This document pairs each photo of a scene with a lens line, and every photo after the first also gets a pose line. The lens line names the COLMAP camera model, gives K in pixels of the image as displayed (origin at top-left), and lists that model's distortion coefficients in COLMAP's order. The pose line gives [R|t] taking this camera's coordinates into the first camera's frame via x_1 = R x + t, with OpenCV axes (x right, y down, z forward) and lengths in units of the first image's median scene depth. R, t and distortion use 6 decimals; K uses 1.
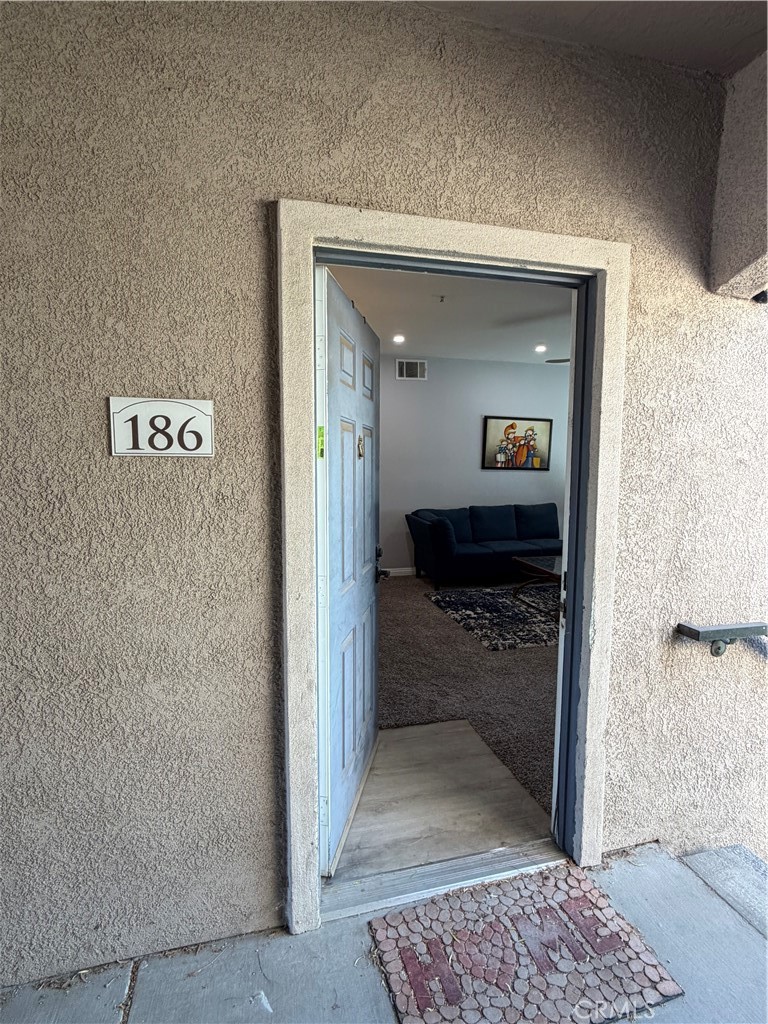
lens RADIAL K [[507.9, 0, 384.3], [0, 507.9, 511.8], [0, 0, 1]] dist [-0.000284, 0.000000]
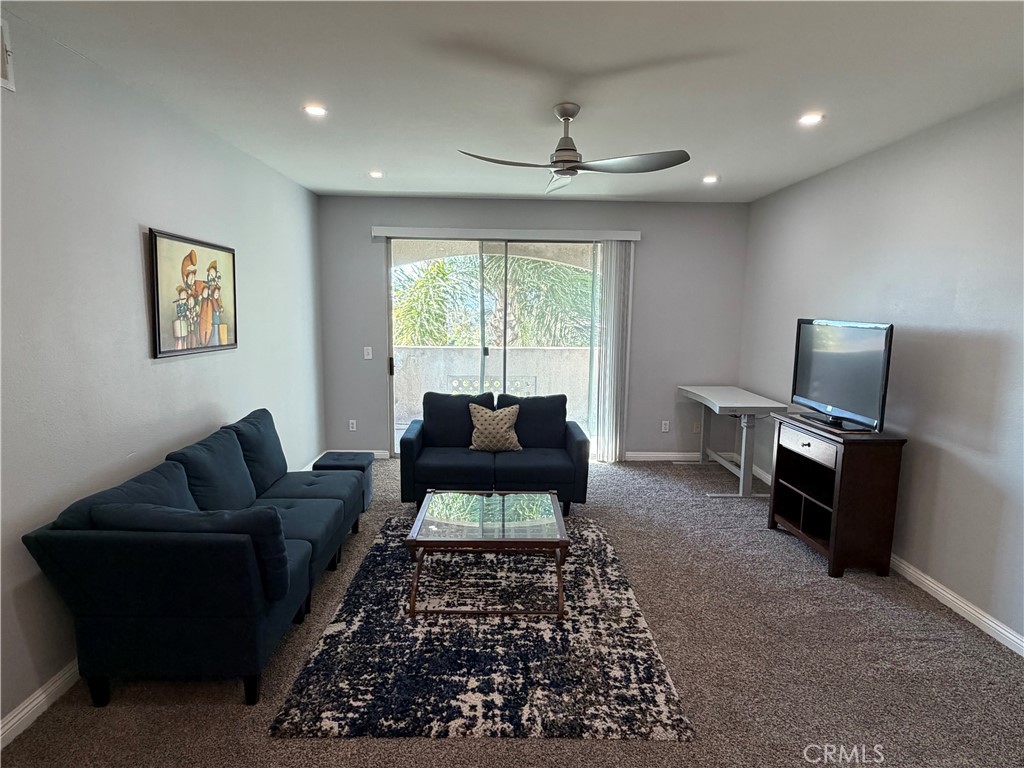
lens RADIAL K [[595.2, 0, 511.6], [0, 595.2, 383.5], [0, 0, 1]] dist [0.003494, 0.000212]
pose [[0.231354, -0.132952, 0.963742, -0.263625], [0.086203, 0.989523, 0.115815, -0.118874], [-0.969043, 0.056283, 0.240391, 0.756755]]
